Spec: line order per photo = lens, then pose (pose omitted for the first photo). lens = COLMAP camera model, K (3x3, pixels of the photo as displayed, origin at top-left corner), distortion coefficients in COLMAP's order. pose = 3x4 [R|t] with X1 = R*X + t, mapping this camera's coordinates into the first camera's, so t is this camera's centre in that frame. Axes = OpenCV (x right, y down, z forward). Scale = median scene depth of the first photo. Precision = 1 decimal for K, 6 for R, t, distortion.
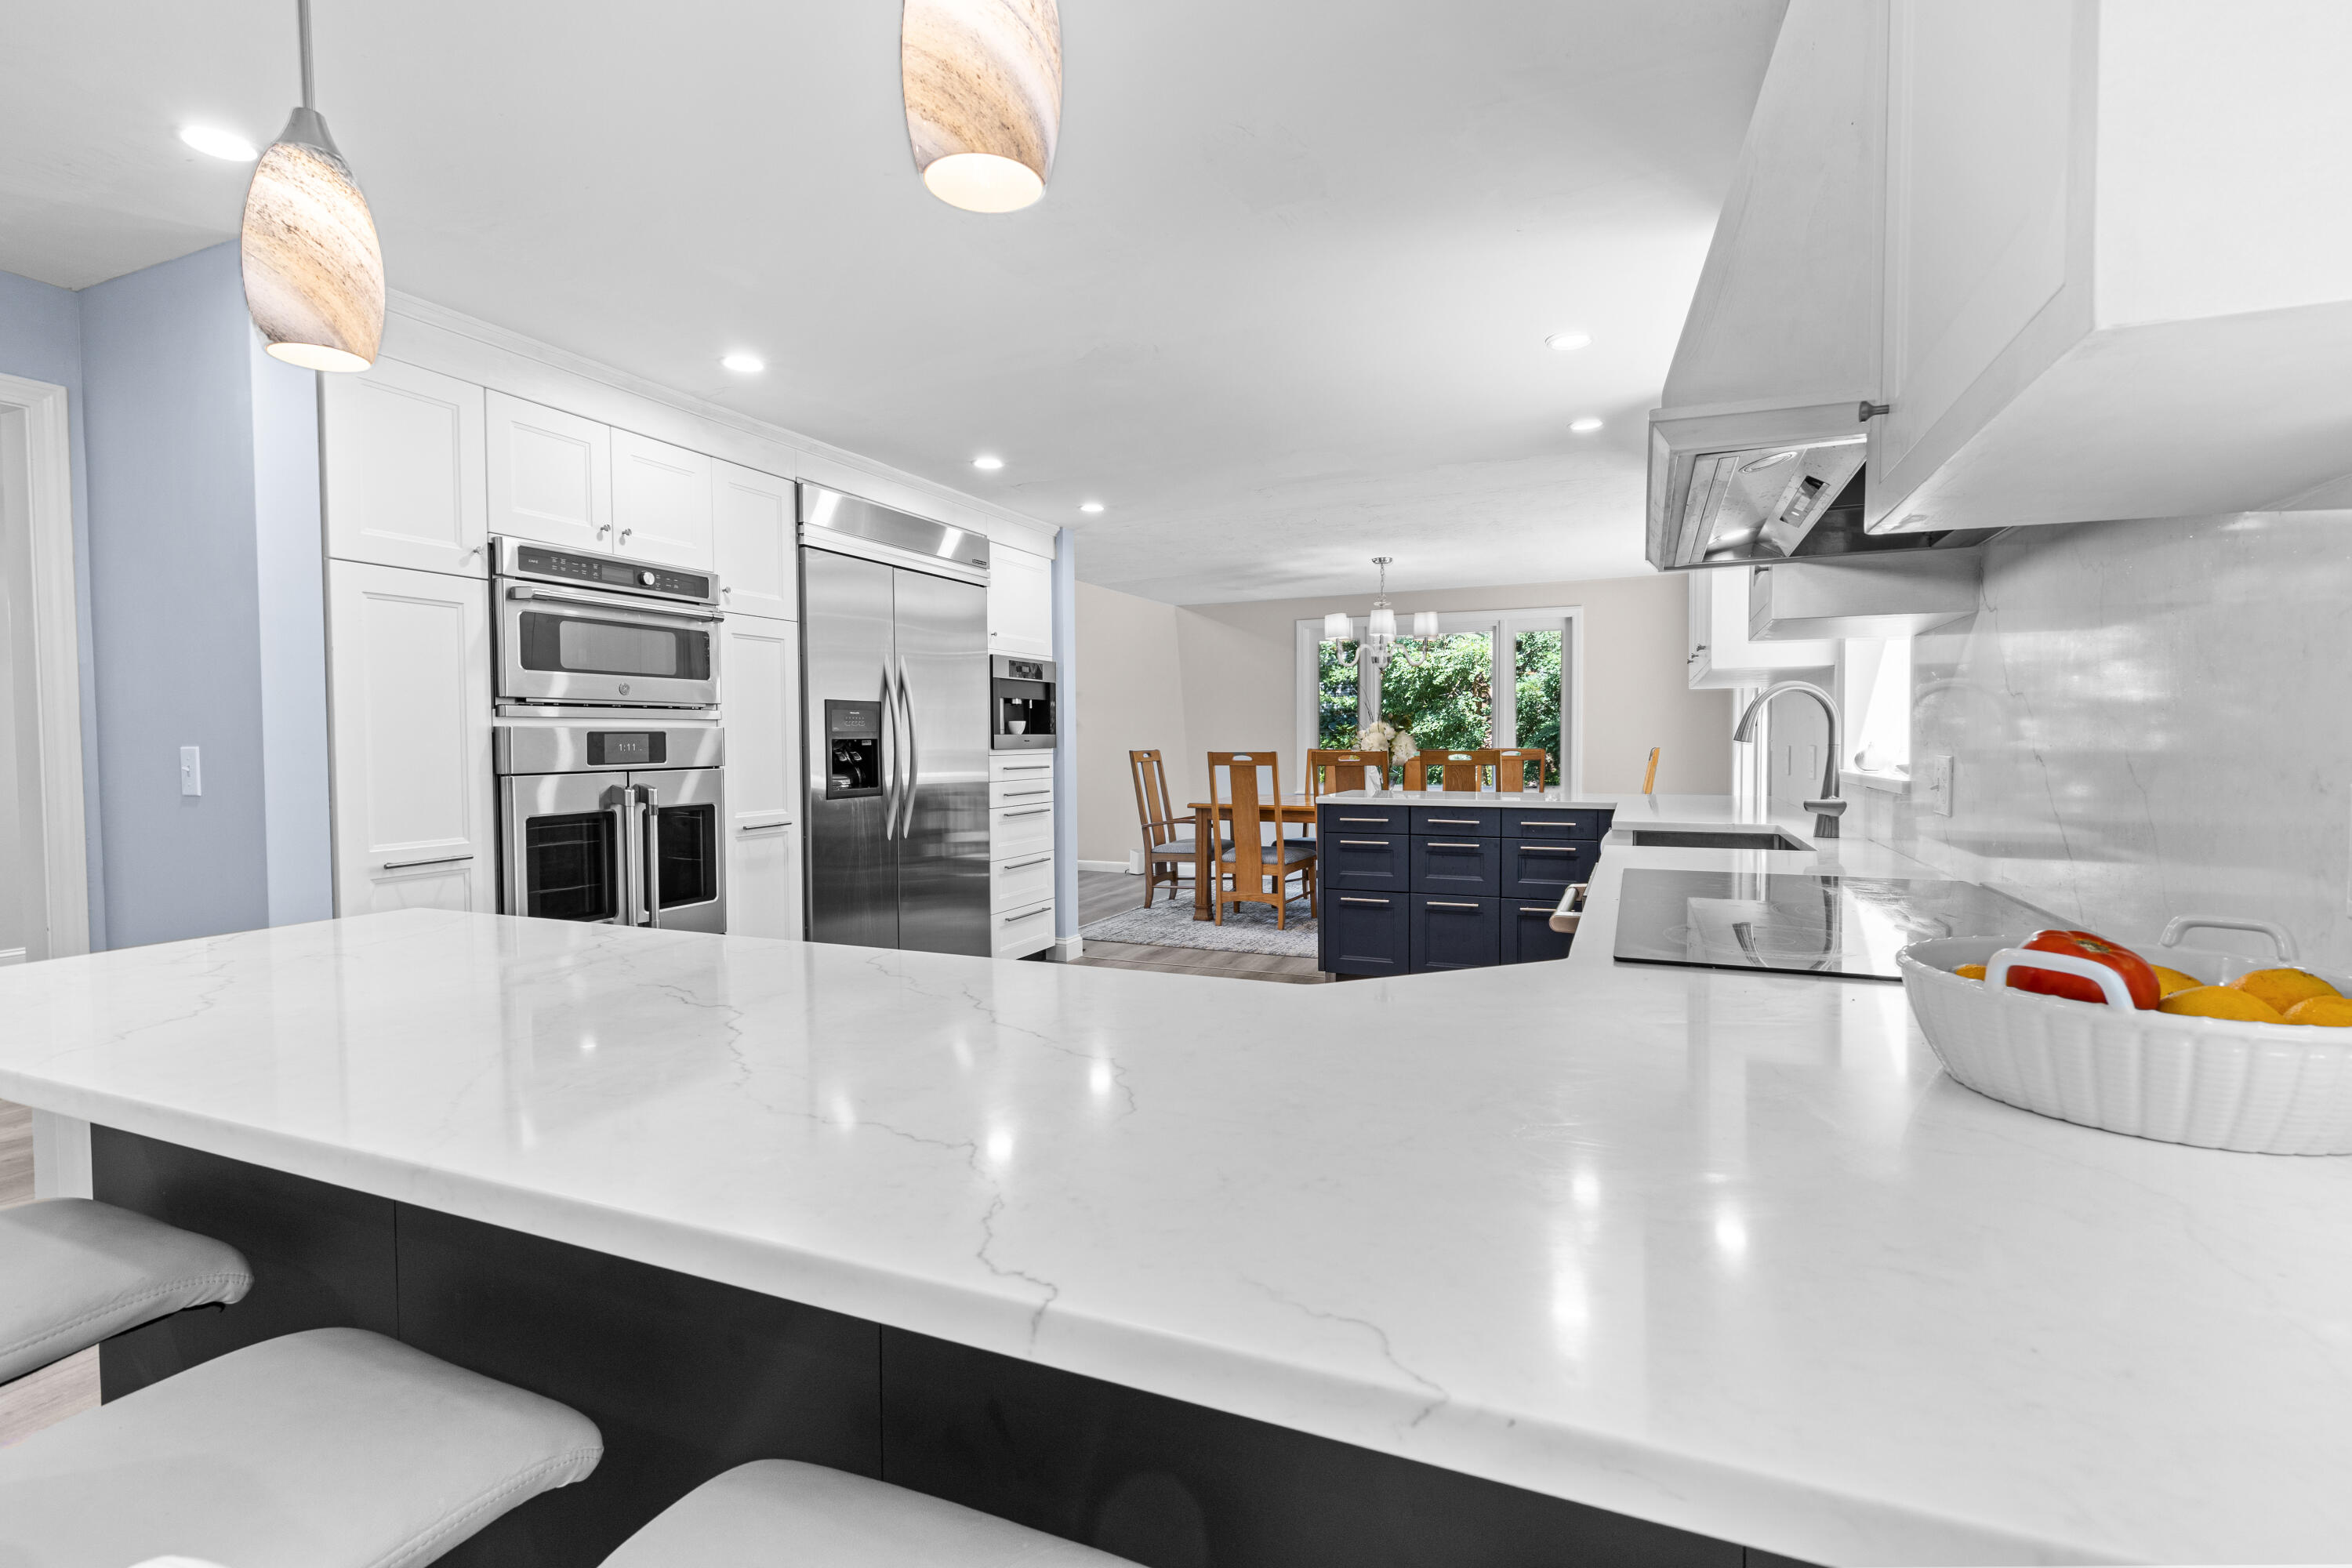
lens RADIAL K [[1080.9, 0, 1177.6], [0, 1080.9, 777.4], [0, 0, 1]] dist [0.004018, 0.000193]
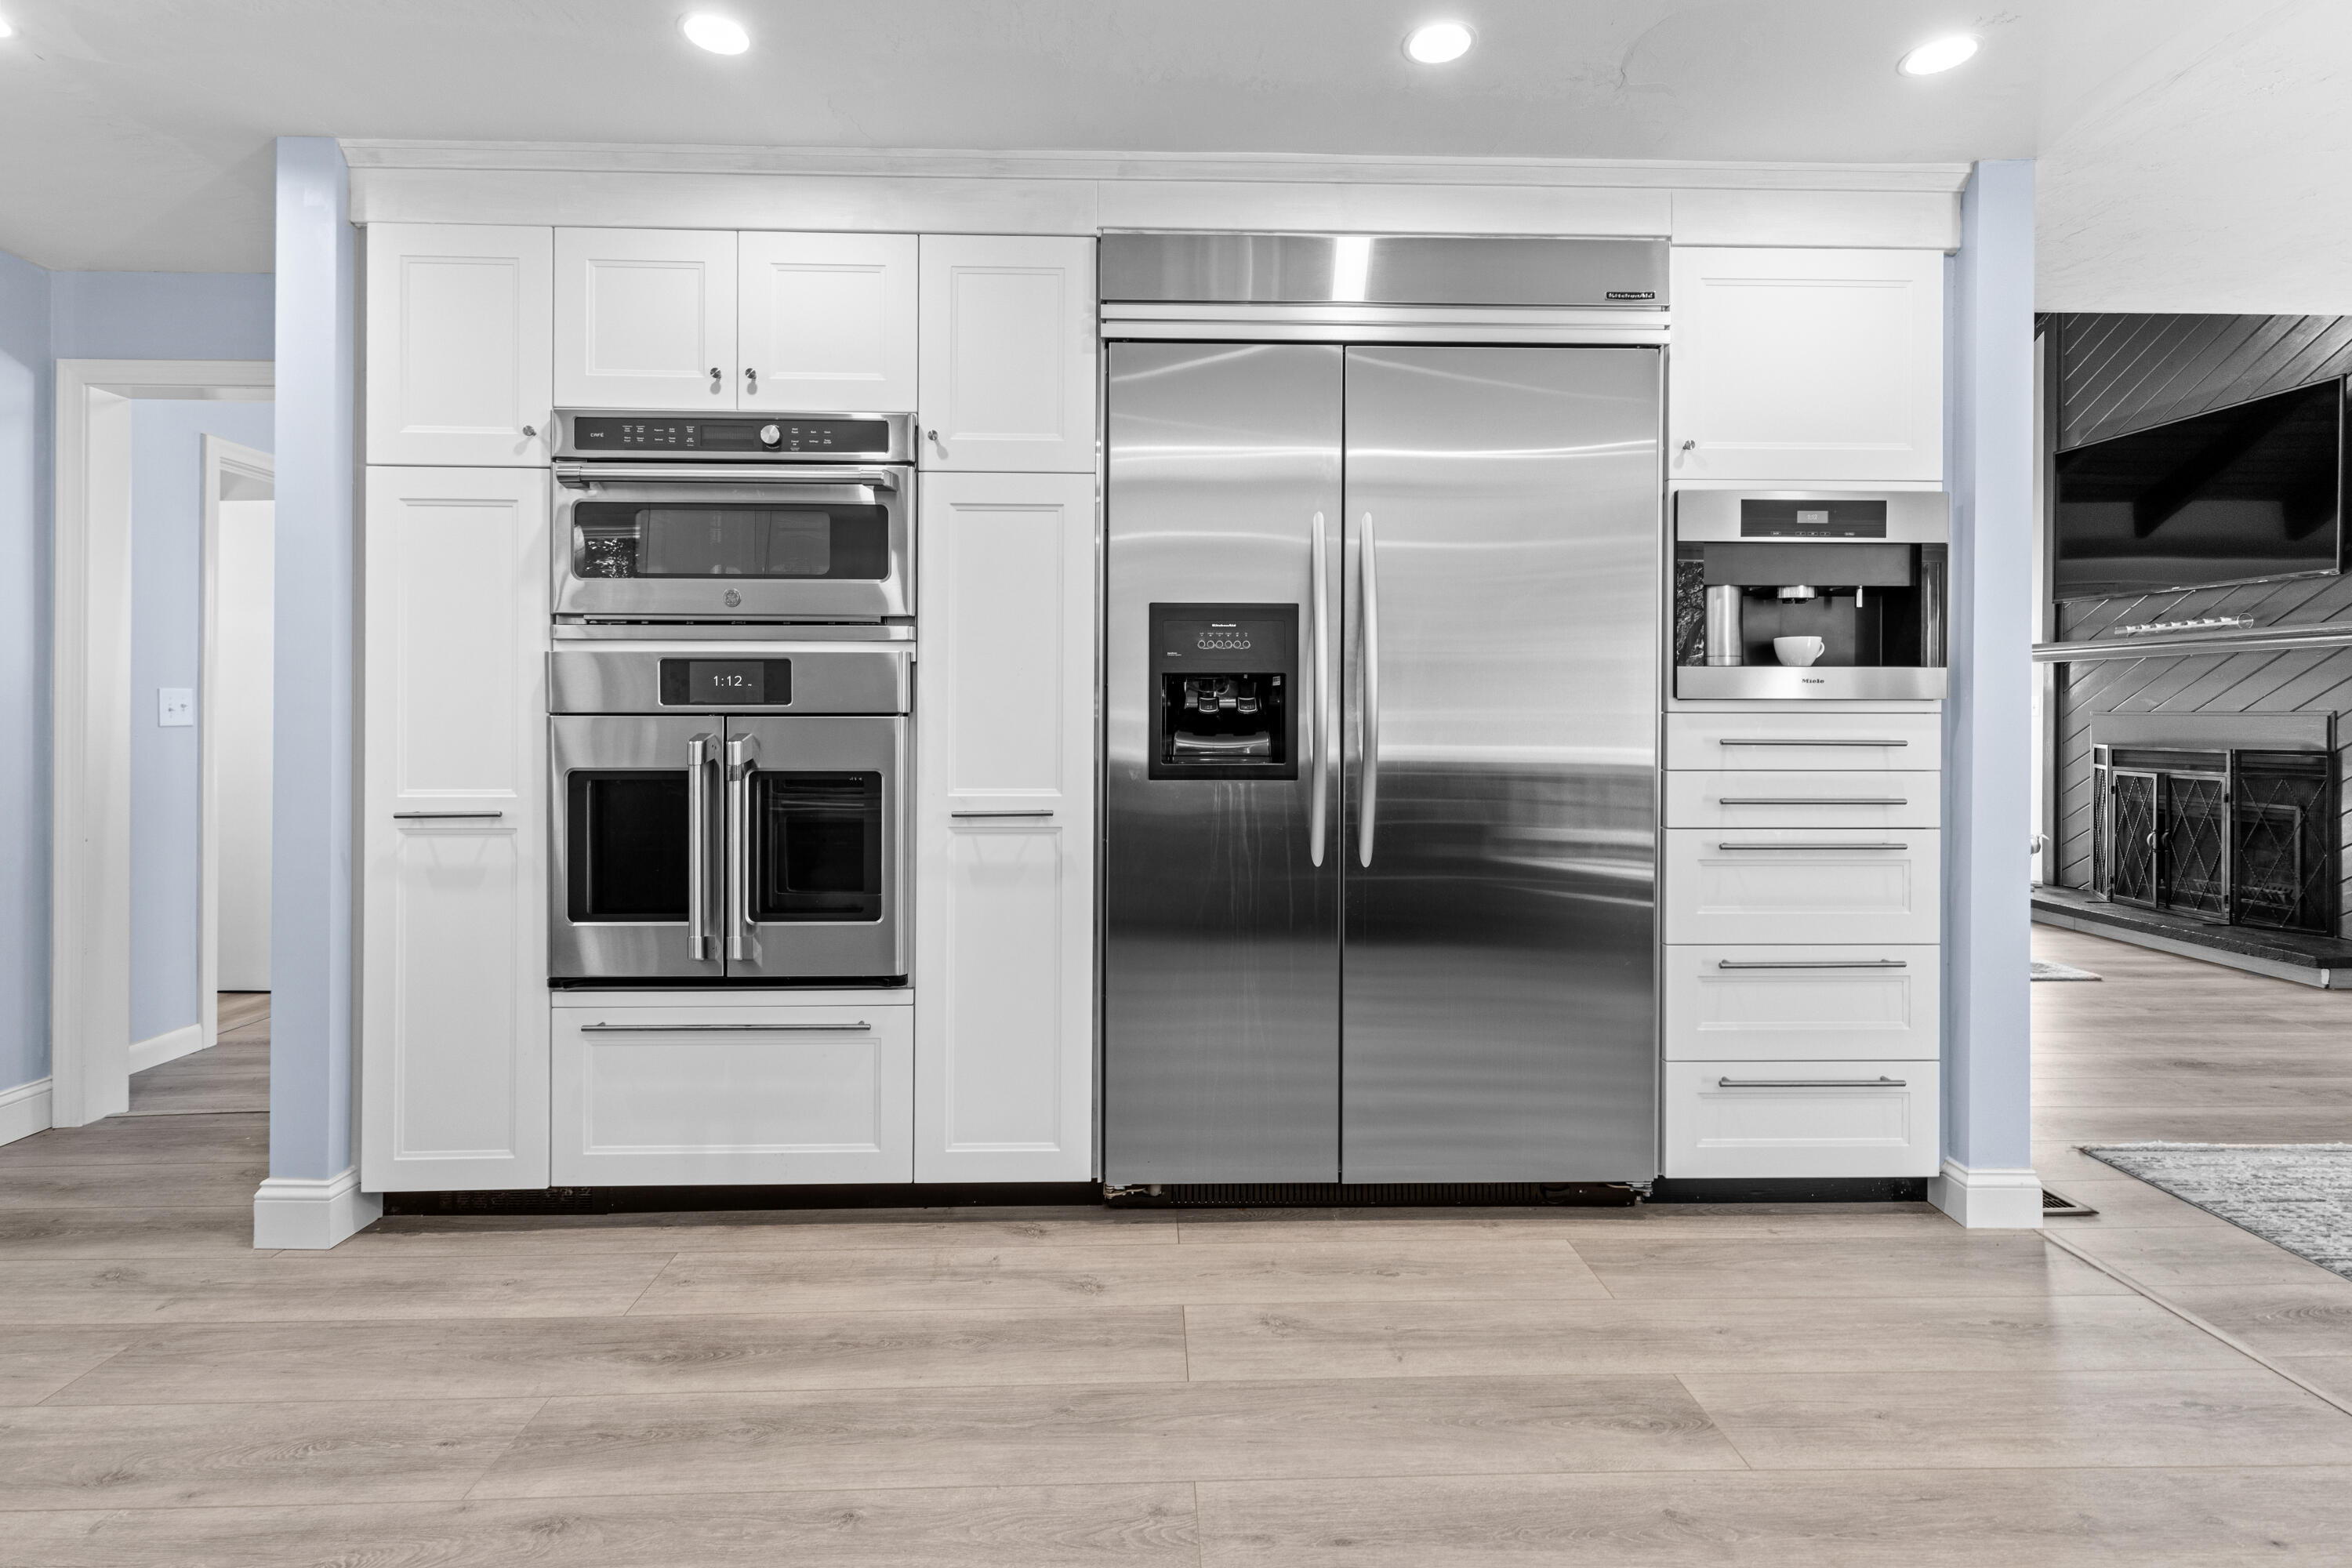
lens RADIAL K [[1080.9, 0, 1185.7], [0, 1080.9, 724.3], [0, 0, 1]] dist [0.004018, 0.000193]
pose [[0.419069, 0.010799, -0.907890, 0.207800], [-0.038068, 0.999259, -0.005686, -0.005909], [0.907156, 0.036944, 0.419170, 0.817095]]
